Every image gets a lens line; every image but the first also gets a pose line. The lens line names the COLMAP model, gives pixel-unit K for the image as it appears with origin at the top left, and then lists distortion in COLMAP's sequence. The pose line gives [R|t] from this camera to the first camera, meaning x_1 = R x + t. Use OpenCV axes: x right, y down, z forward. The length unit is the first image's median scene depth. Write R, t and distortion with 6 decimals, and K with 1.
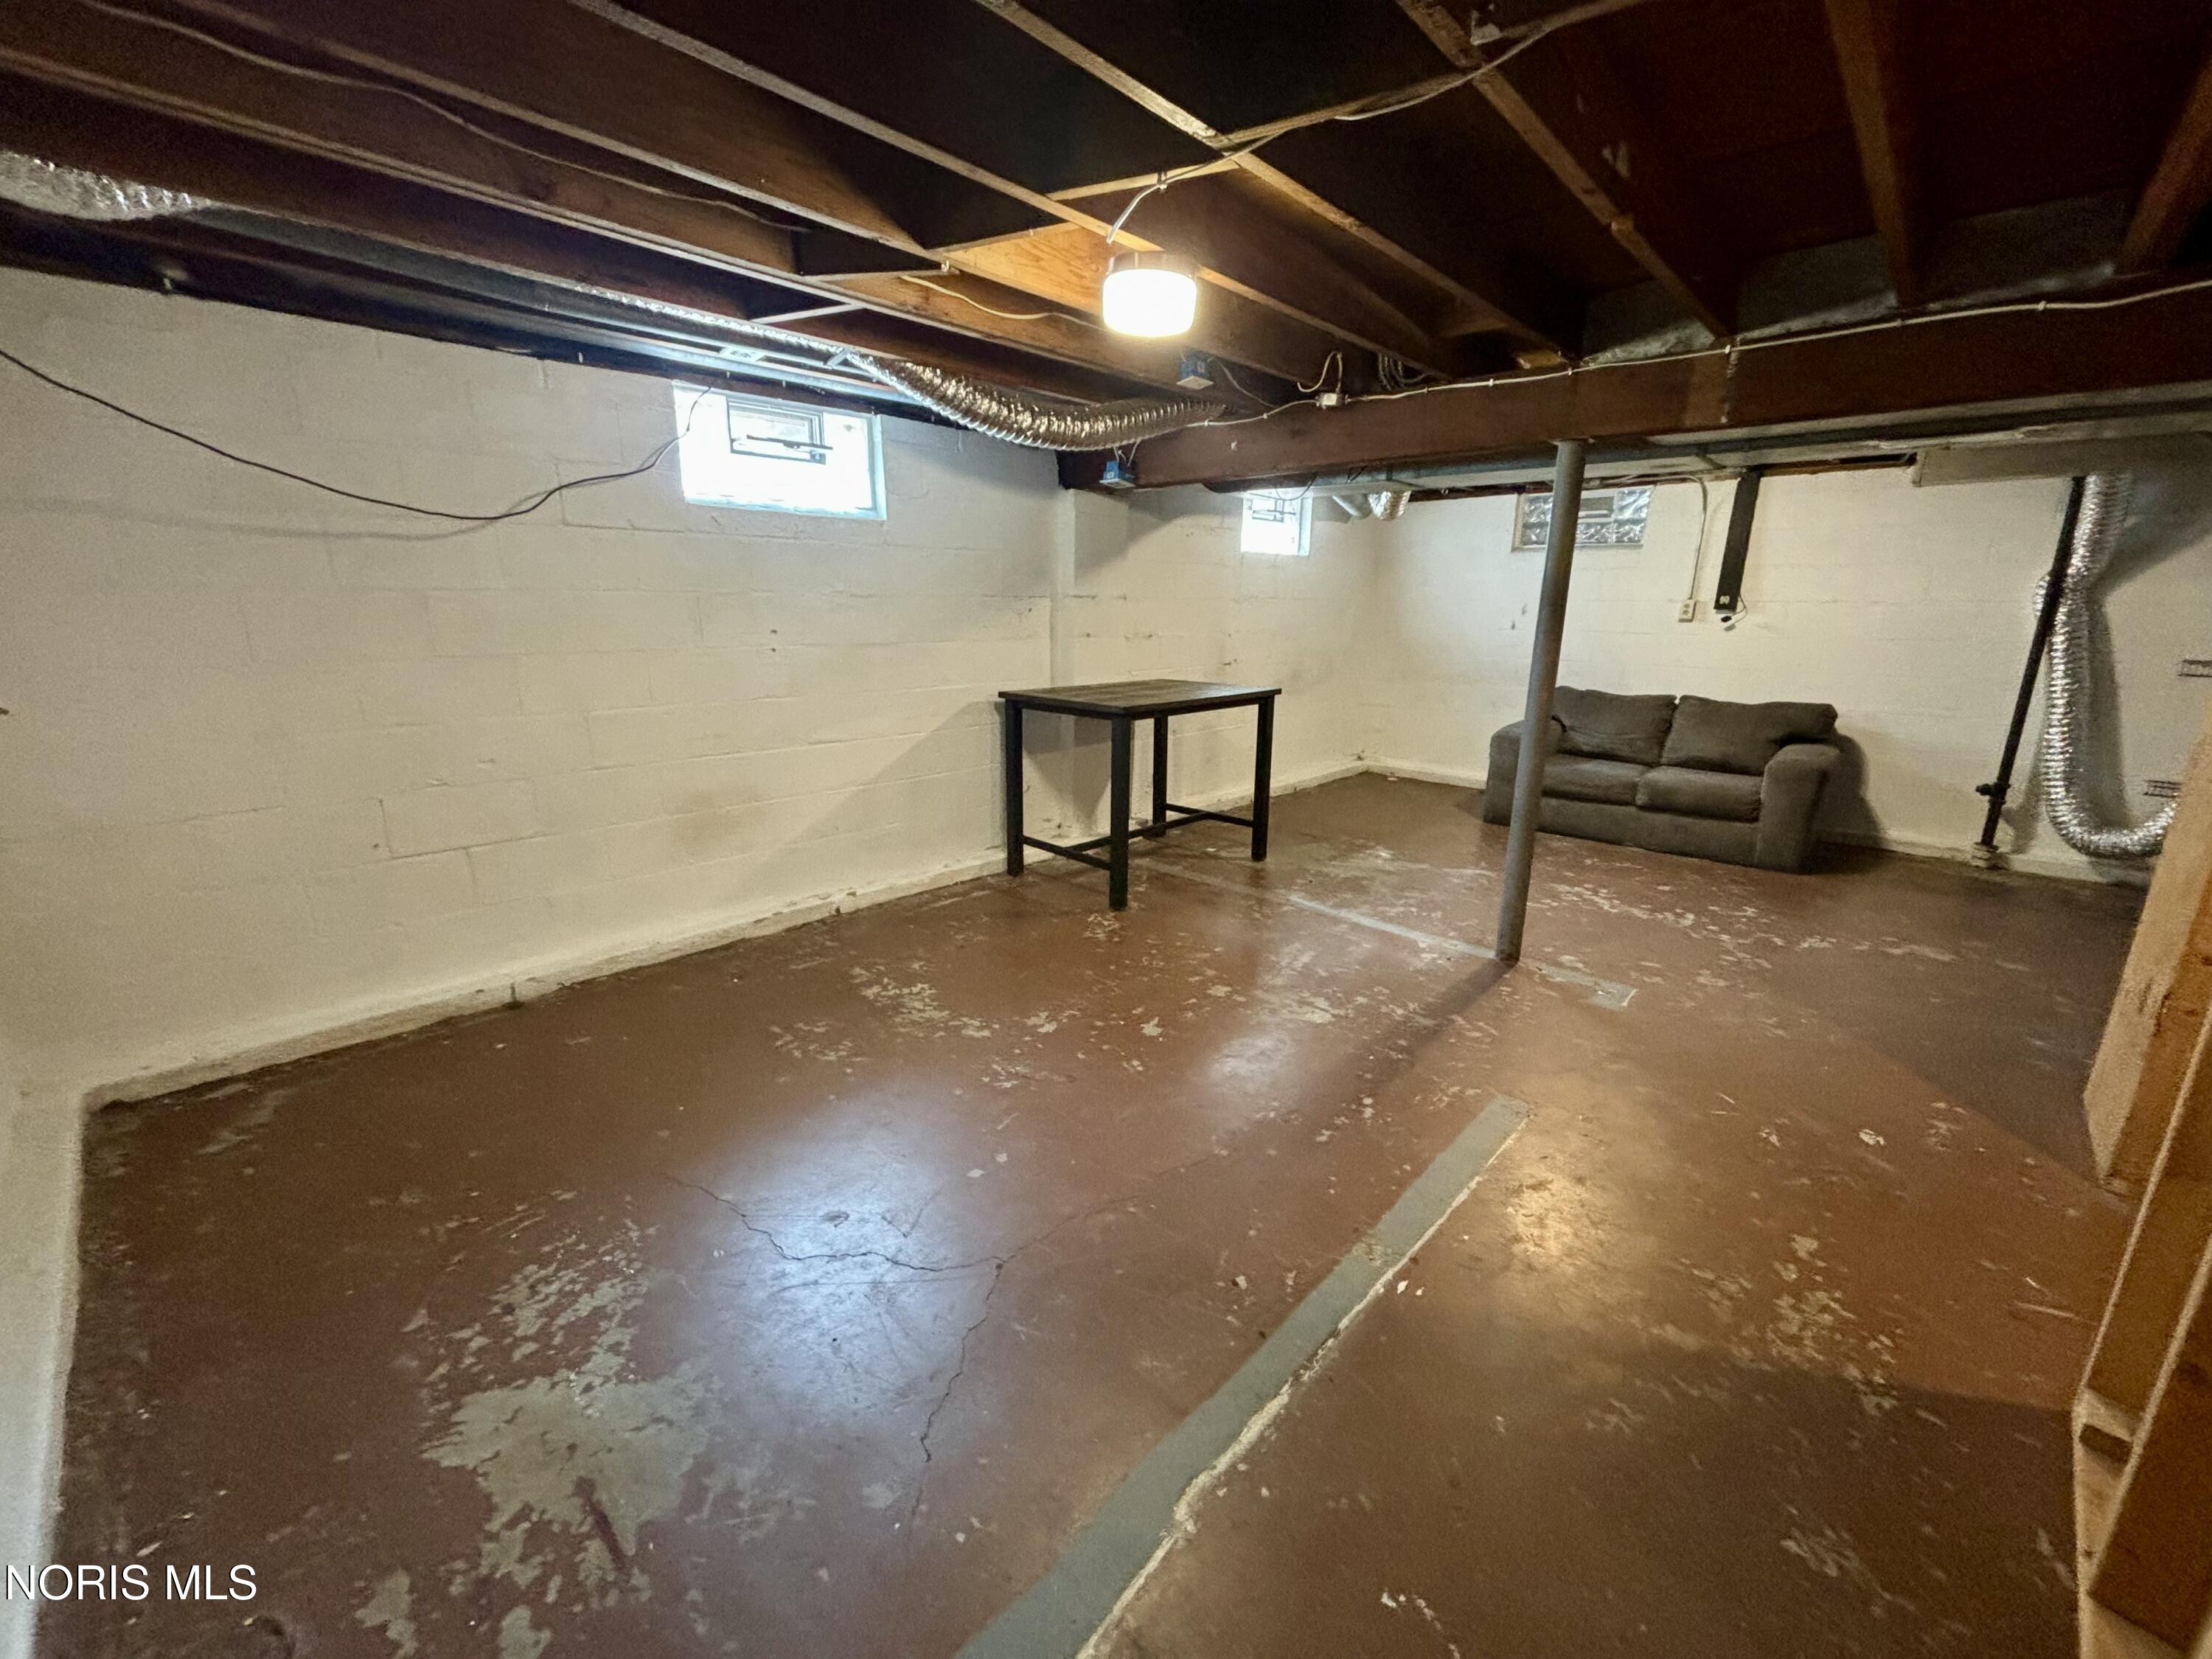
lens RADIAL K [[888.8, 0, 1104.8], [0, 888.8, 827.6], [0, 0, 1]] dist [-0.002999, 0.000465]
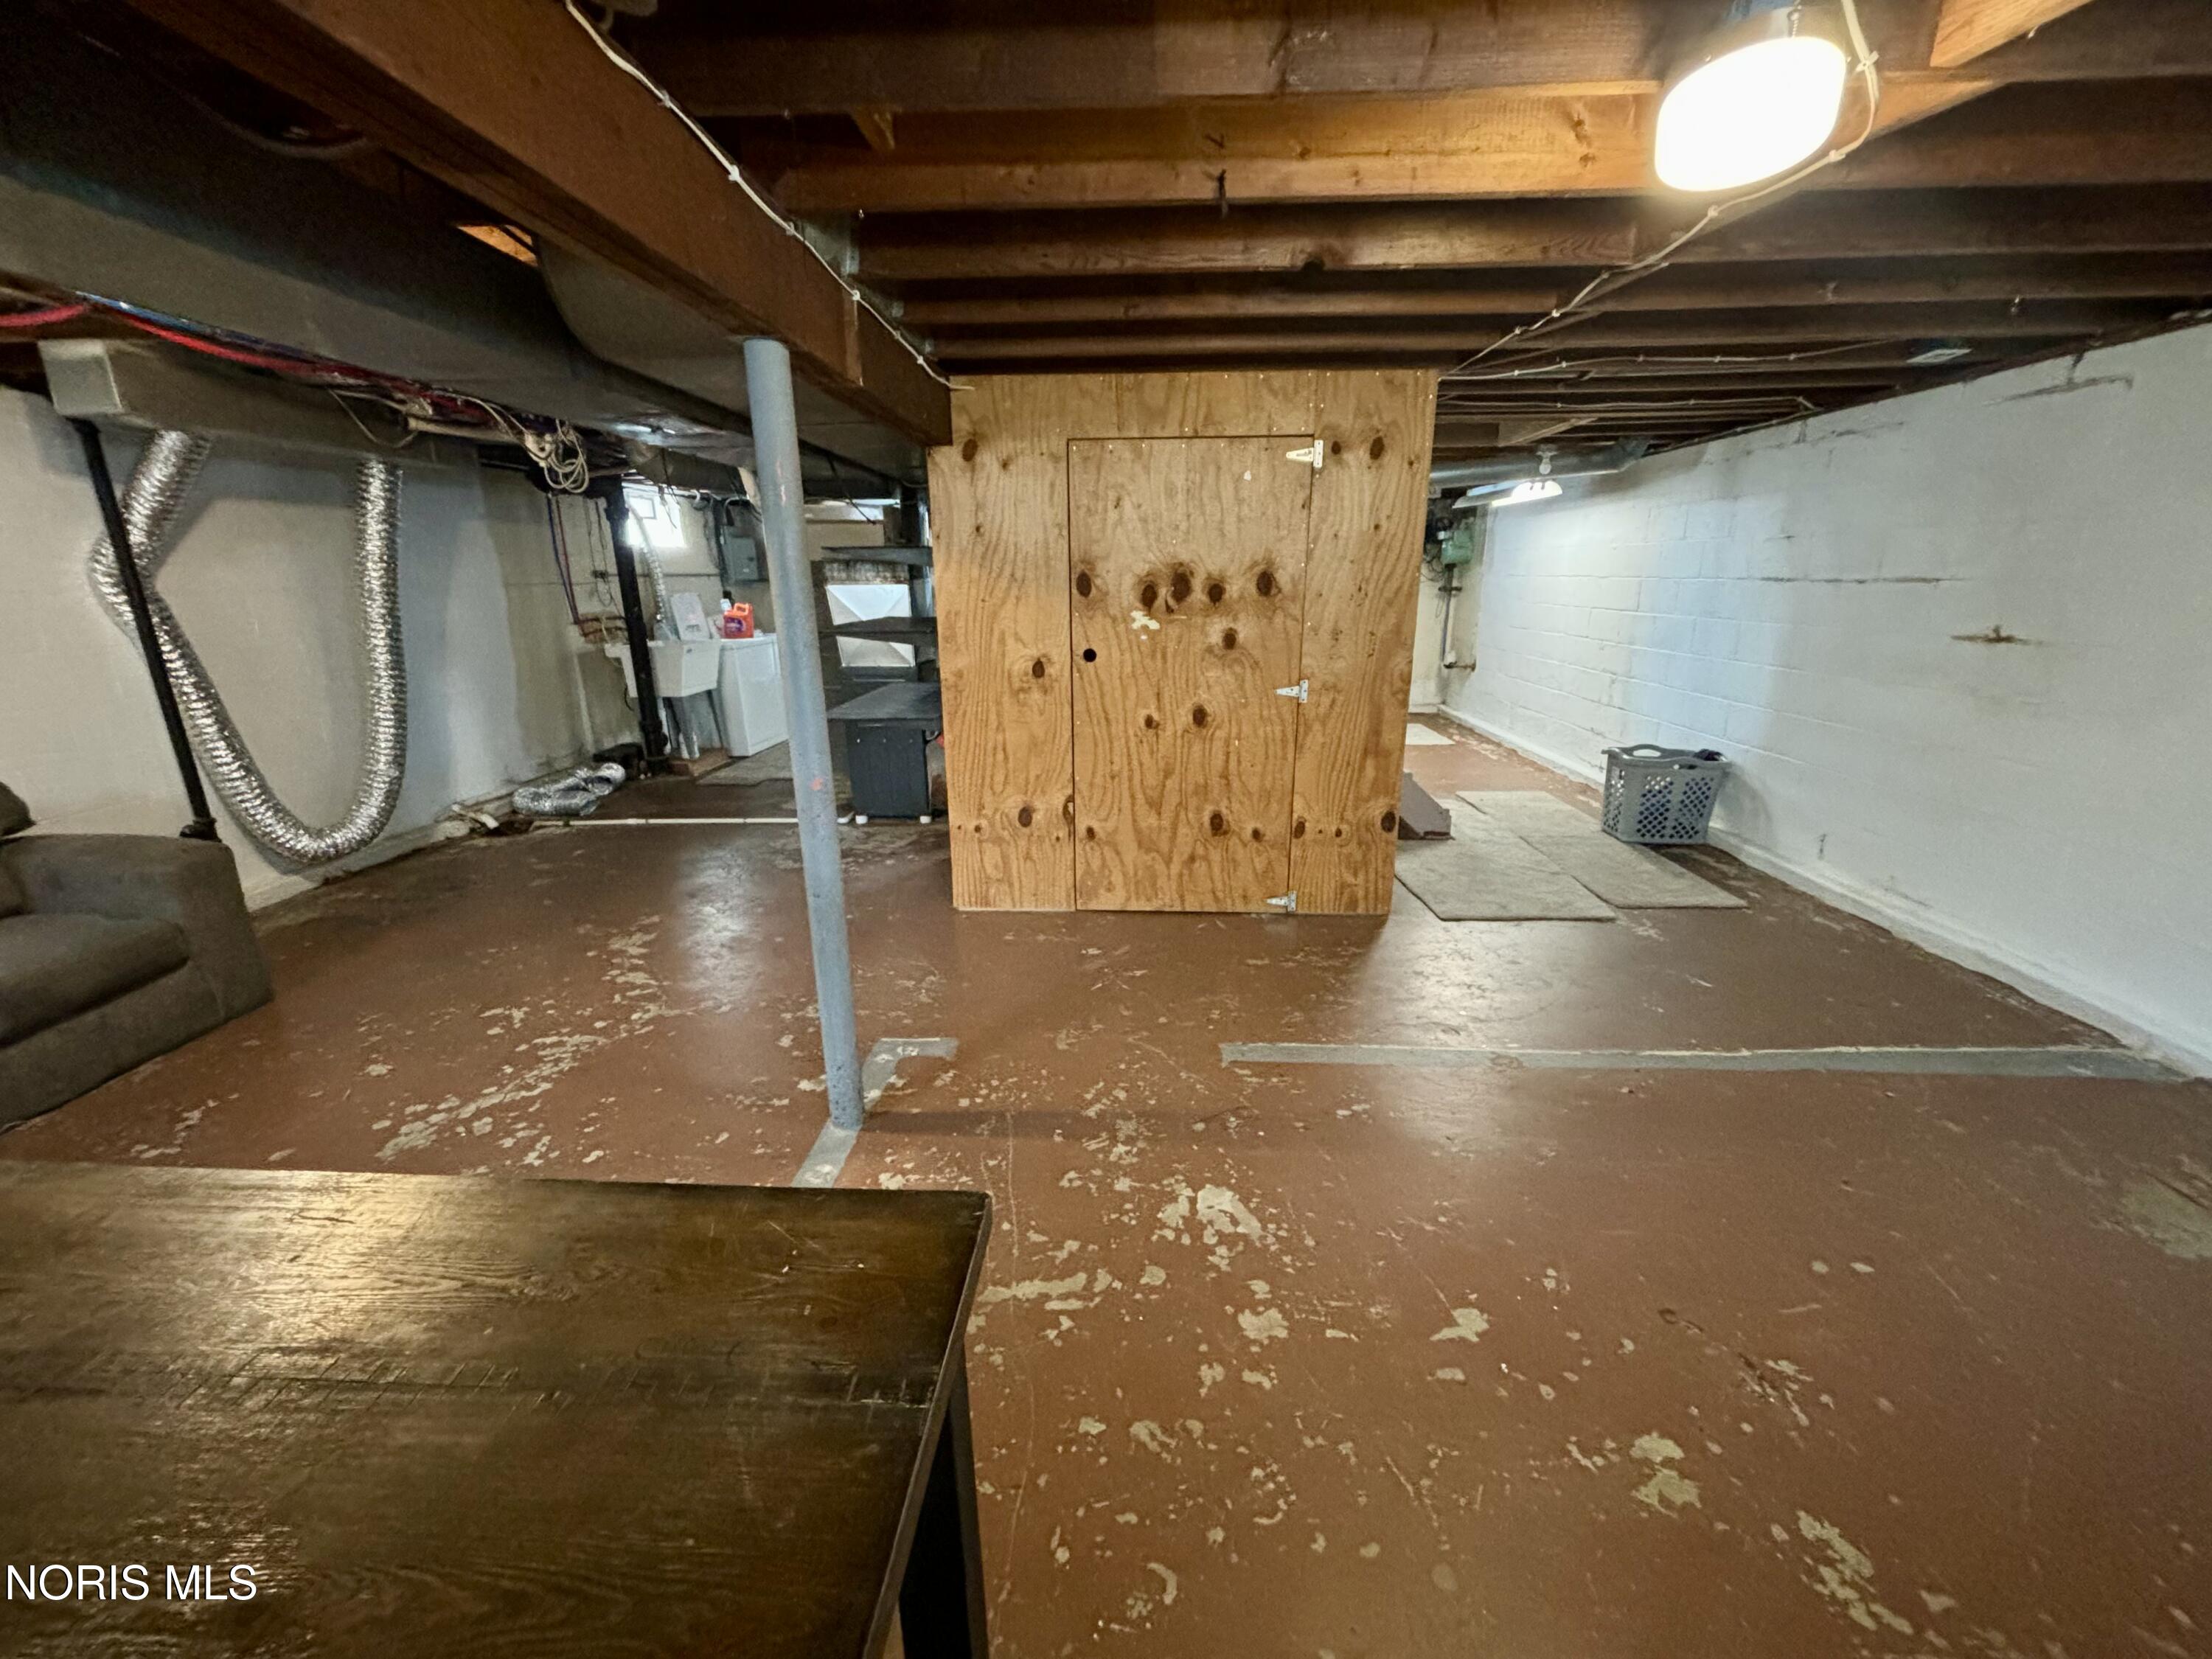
lens RADIAL K [[888.8, 0, 1110.4], [0, 888.8, 824.5], [0, 0, 1]] dist [-0.002999, 0.000465]
pose [[-0.649875, -0.206155, 0.731548, -0.146928], [0.188670, 0.888627, 0.418027, -0.338963], [-0.736251, 0.409686, -0.538601, 1.259733]]
